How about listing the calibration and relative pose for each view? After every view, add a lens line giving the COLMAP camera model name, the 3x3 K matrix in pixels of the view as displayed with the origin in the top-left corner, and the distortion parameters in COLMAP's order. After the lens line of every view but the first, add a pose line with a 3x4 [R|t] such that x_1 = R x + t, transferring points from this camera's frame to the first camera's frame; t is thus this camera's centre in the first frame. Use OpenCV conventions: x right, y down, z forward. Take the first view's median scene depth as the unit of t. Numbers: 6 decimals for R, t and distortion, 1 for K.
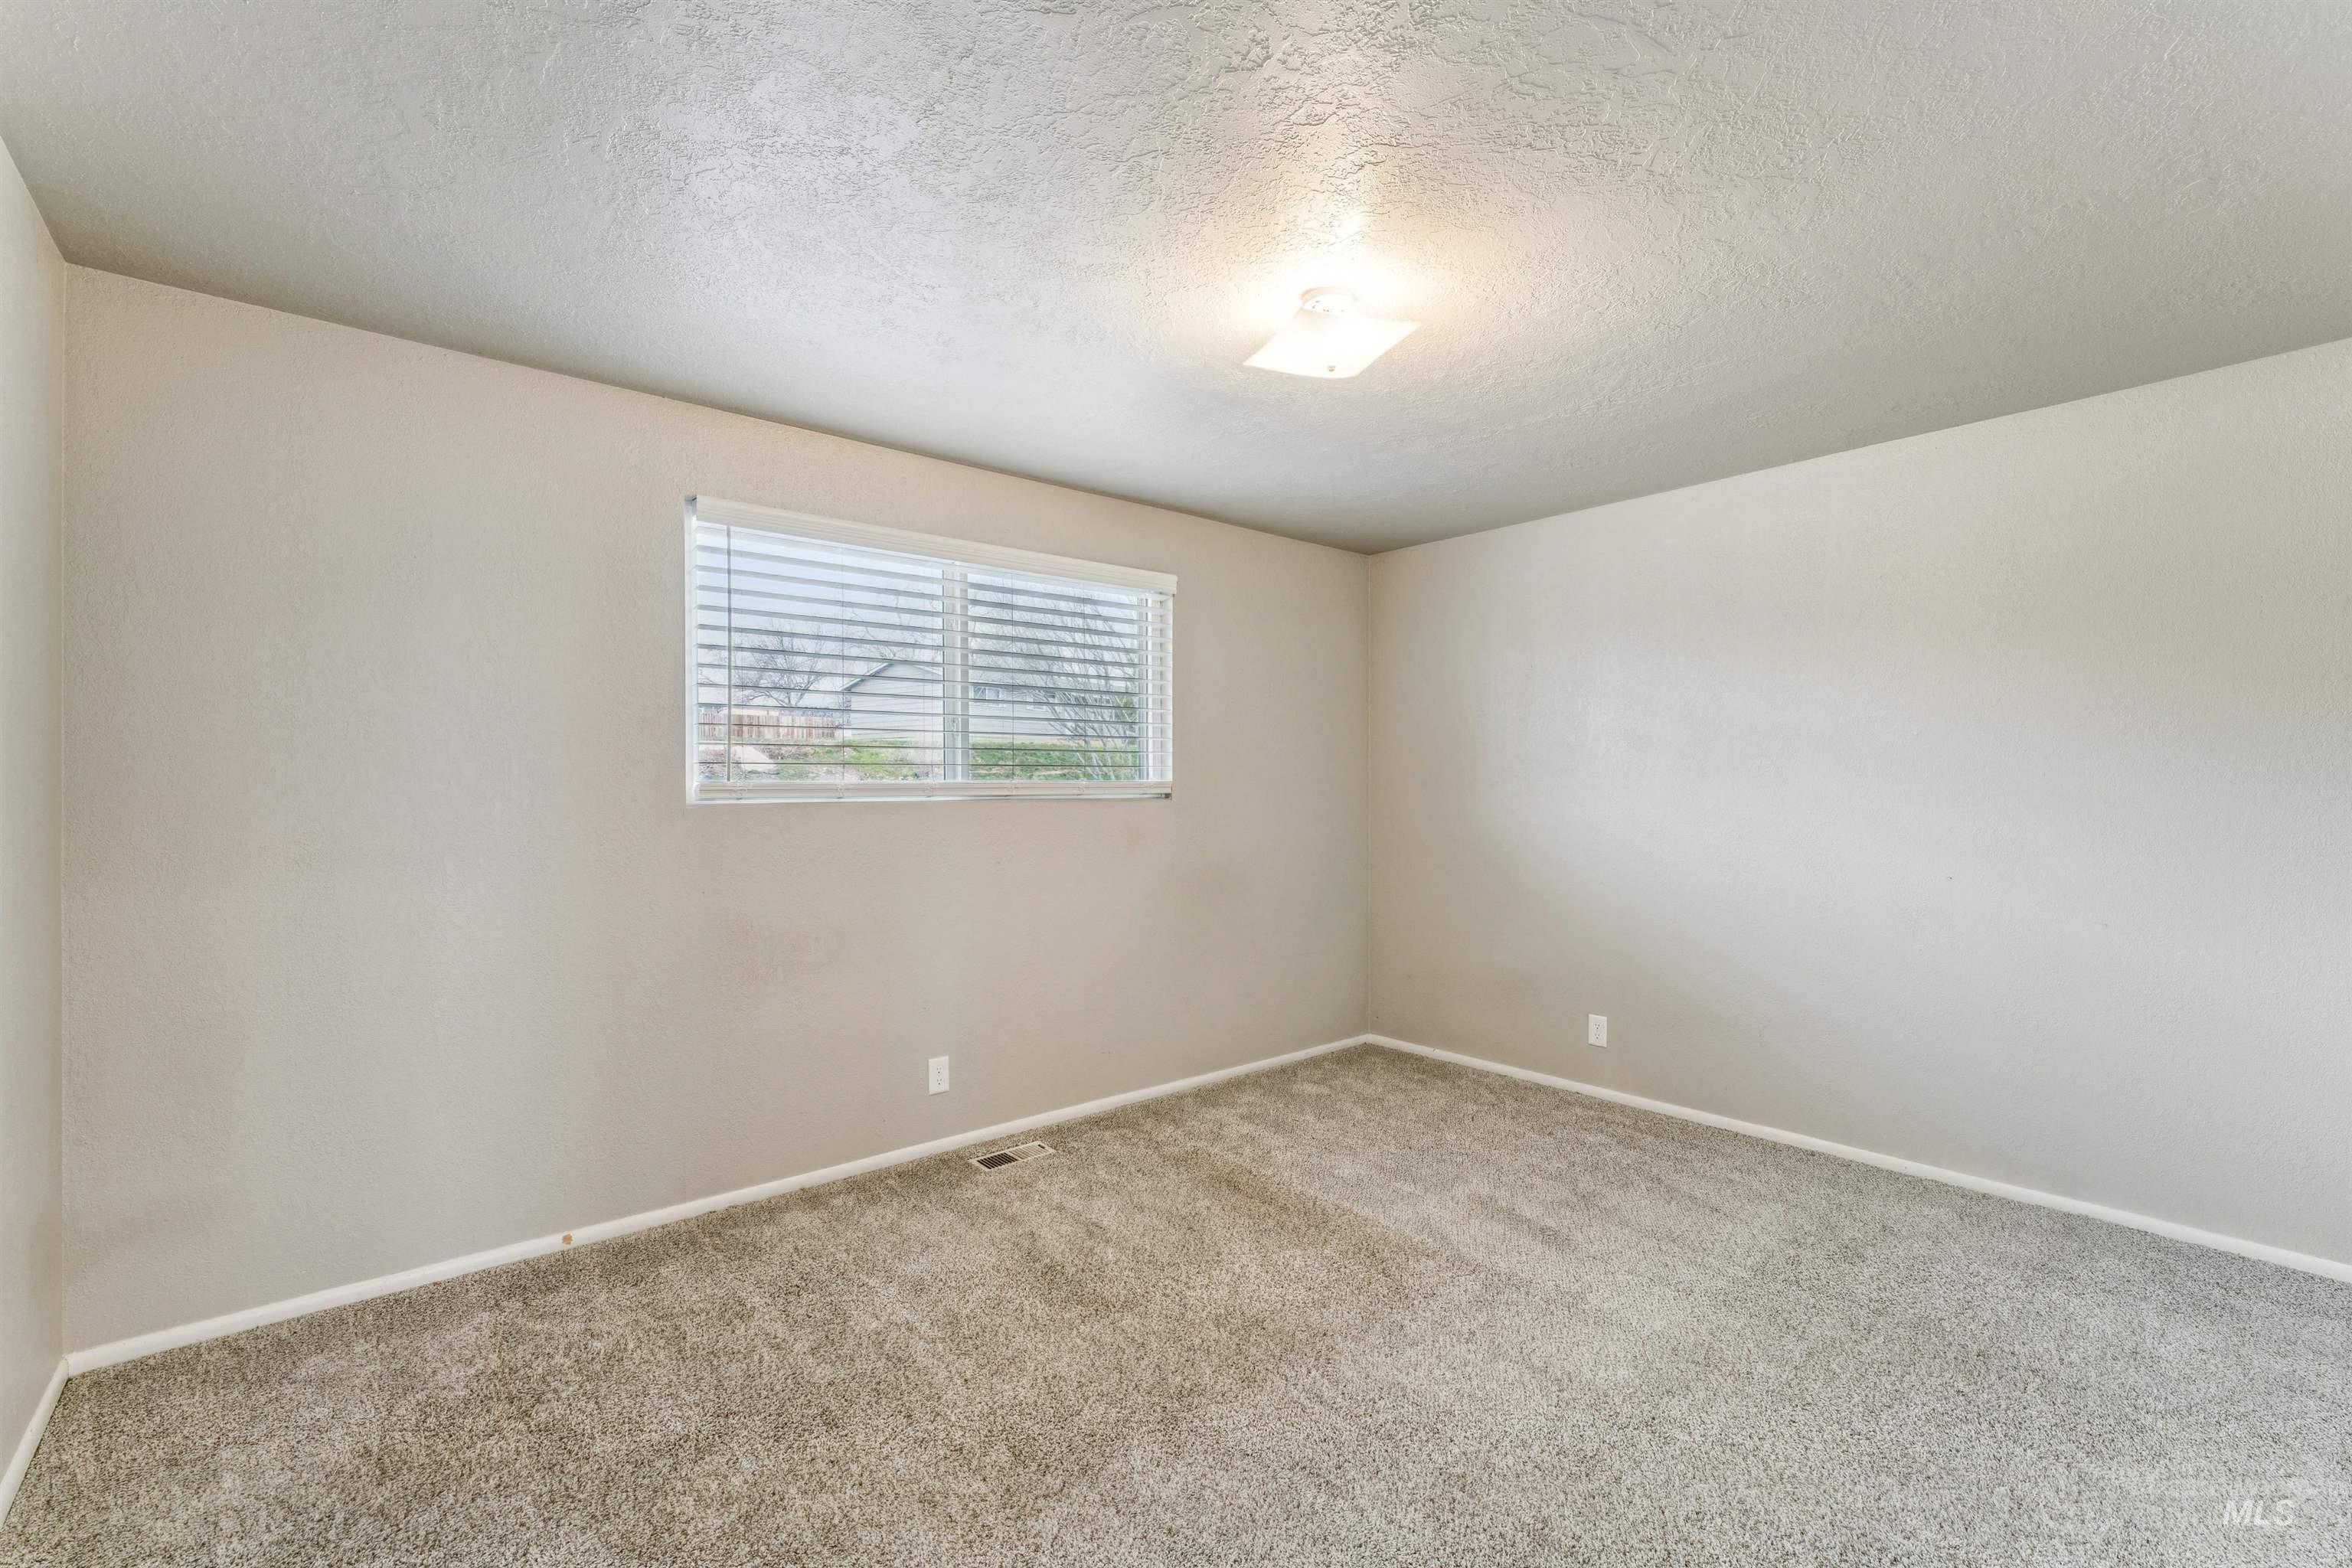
lens RADIAL K [[1019.4, 0, 1182.1], [0, 1019.4, 790.7], [0, 0, 1]] dist [-0.004451, 0.001093]
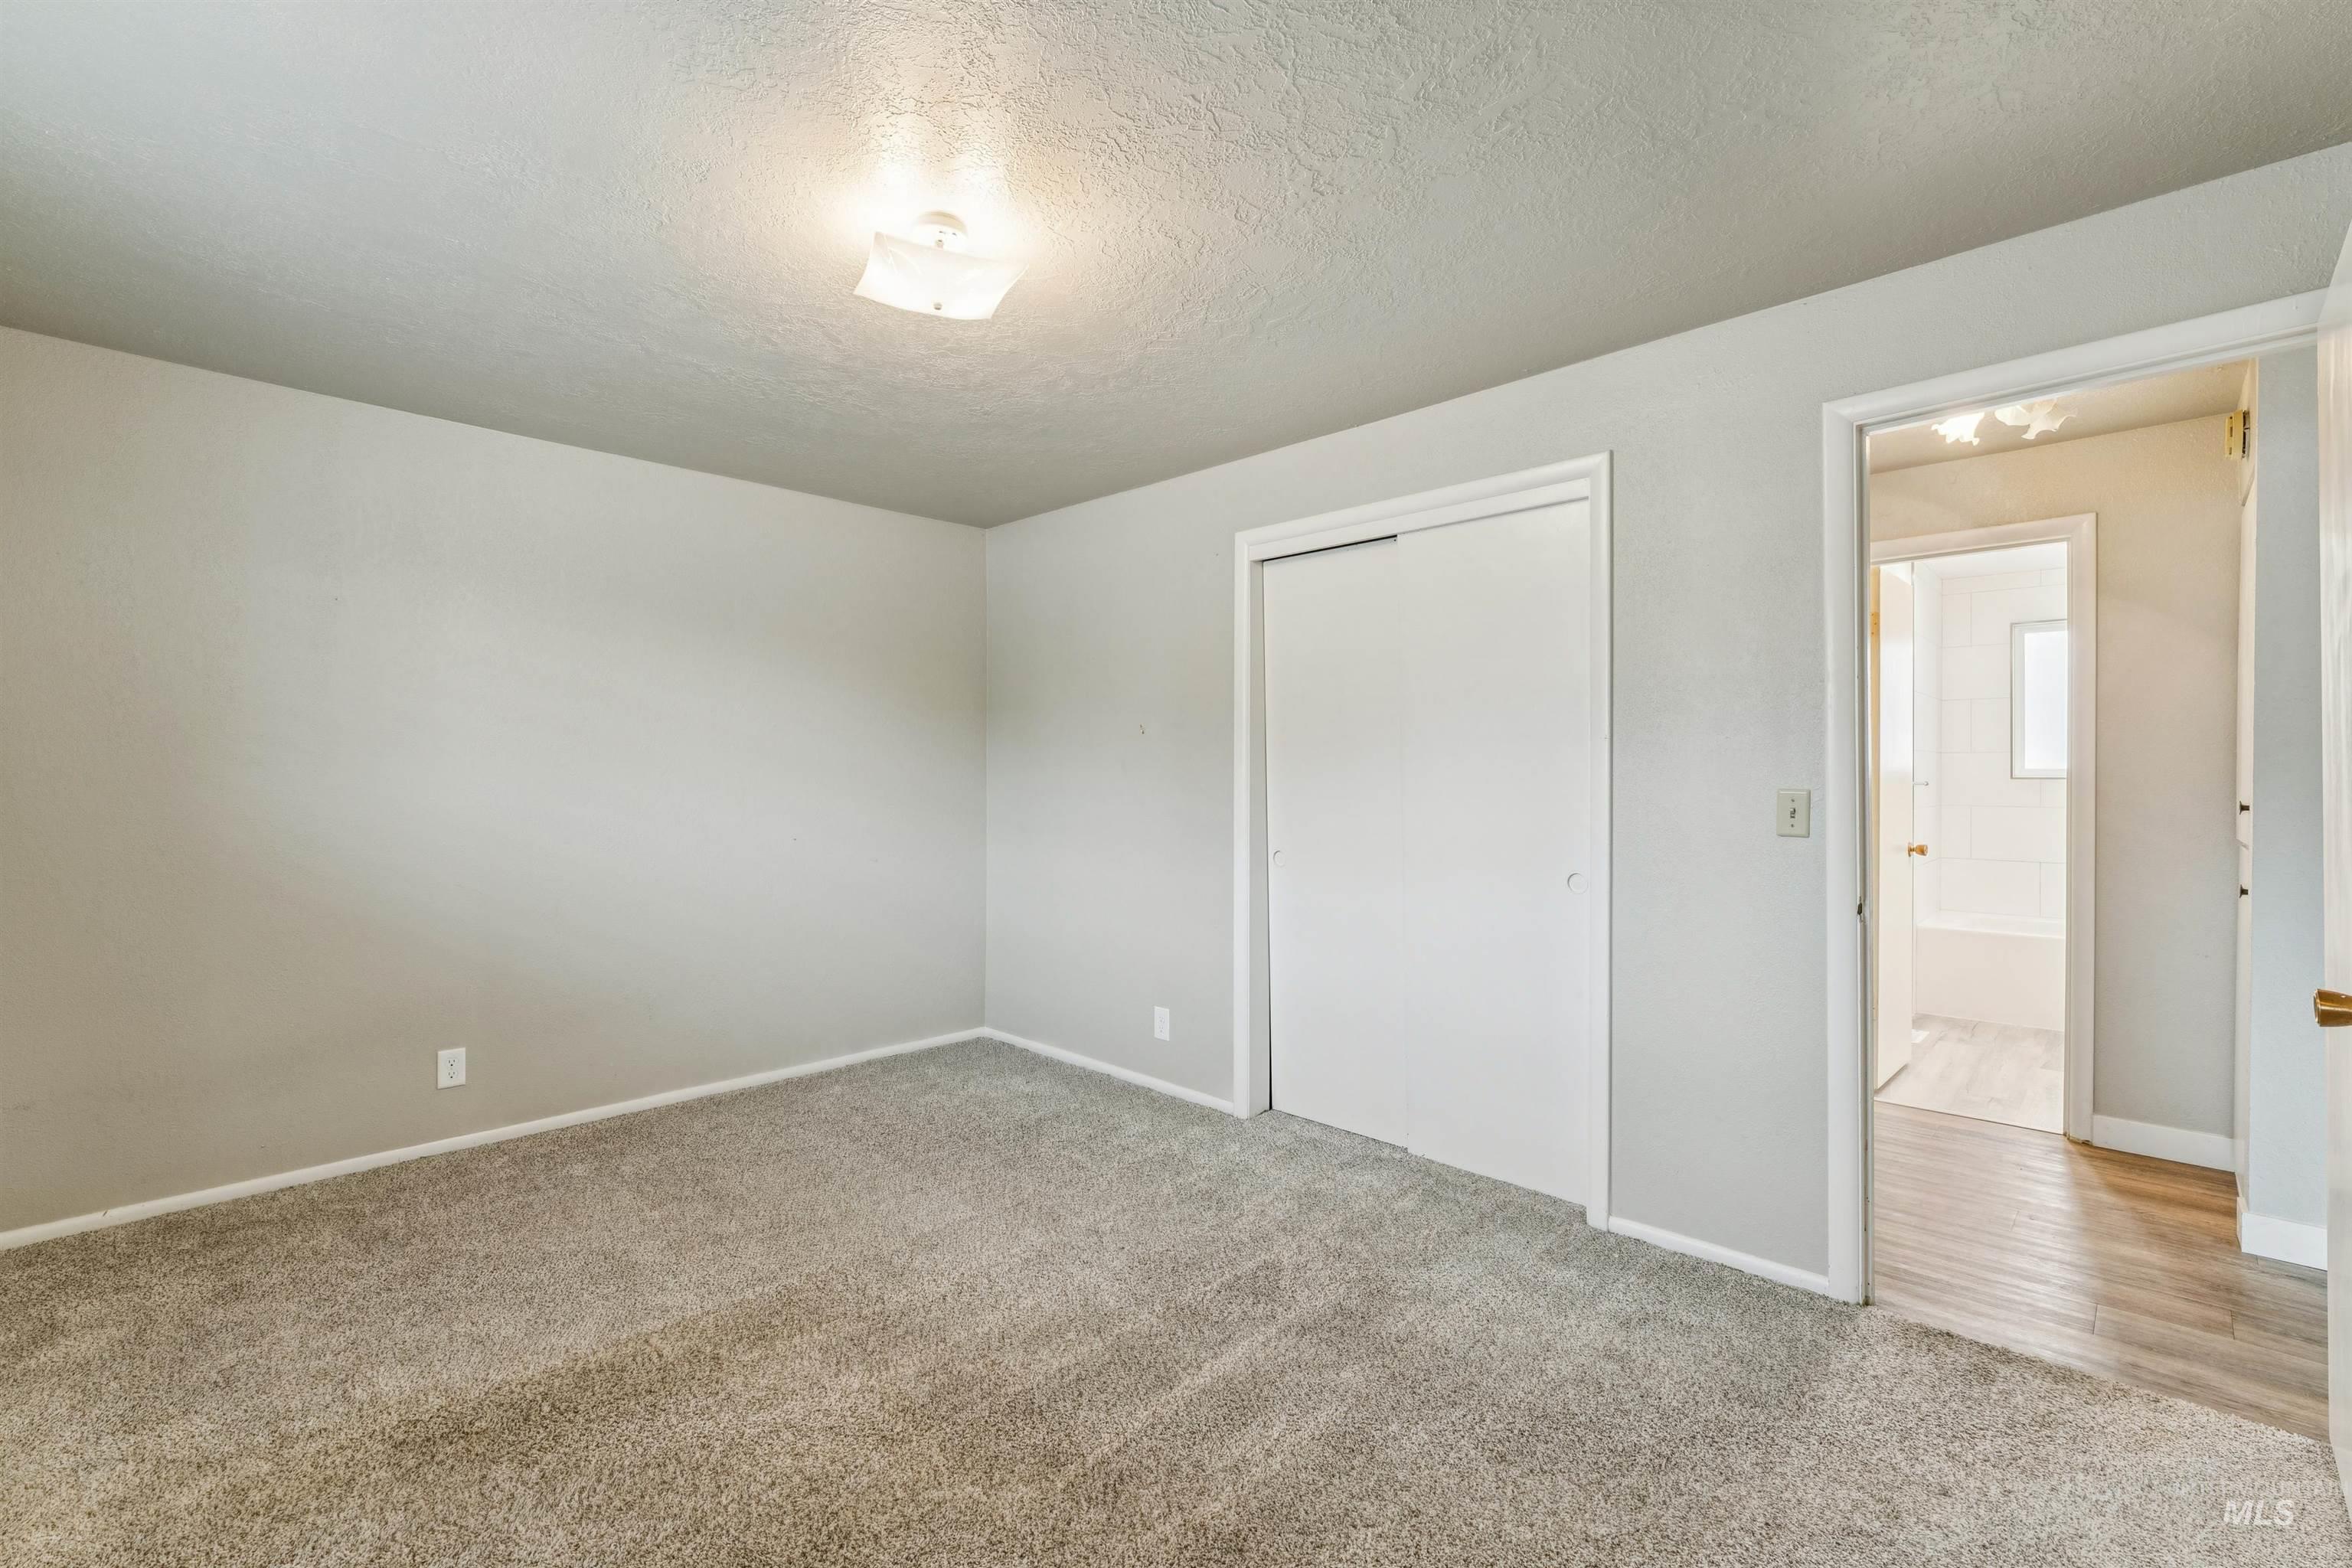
lens RADIAL K [[1019.4, 0, 1172.5], [0, 1019.4, 776.4], [0, 0, 1]] dist [-0.004451, 0.001093]
pose [[-0.104653, -0.000448, 0.994509, -0.514749], [0.001177, 0.999999, 0.000574, 0.004600], [-0.994508, 0.001230, -0.104652, 0.583962]]
